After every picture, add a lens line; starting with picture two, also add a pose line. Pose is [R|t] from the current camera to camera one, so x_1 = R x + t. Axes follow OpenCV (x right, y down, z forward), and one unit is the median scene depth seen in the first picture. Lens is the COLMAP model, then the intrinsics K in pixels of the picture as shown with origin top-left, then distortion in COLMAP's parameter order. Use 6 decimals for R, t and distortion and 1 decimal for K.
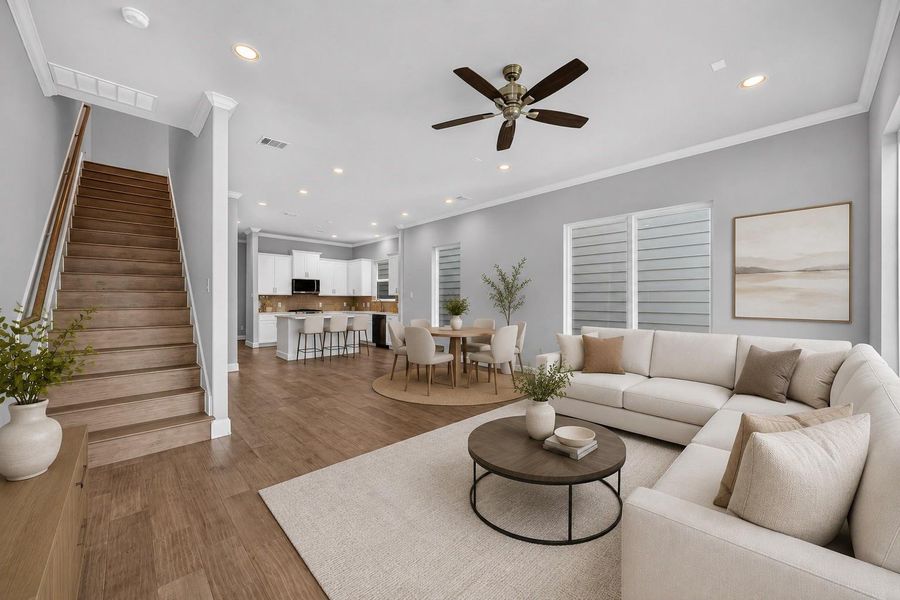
lens RADIAL K [[345.0, 0, 450.0], [0, 345.0, 300.0], [0, 0, 1]] dist [-0.001077, -0.000428]
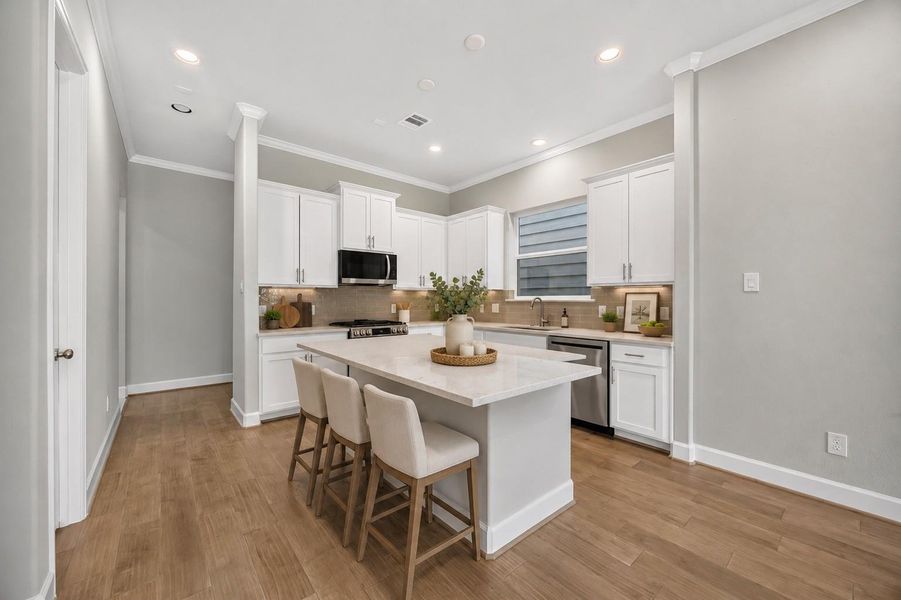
lens RADIAL K [[348.9, 0, 451.7], [0, 348.9, 297.2], [0, 0, 1]] dist [-0.001106, 0.000154]
pose [[0.998521, -0.000278, -0.054366, -0.283856], [0.000180, 0.999998, -0.001798, -0.000843], [0.054366, 0.001786, 0.998519, 0.554543]]
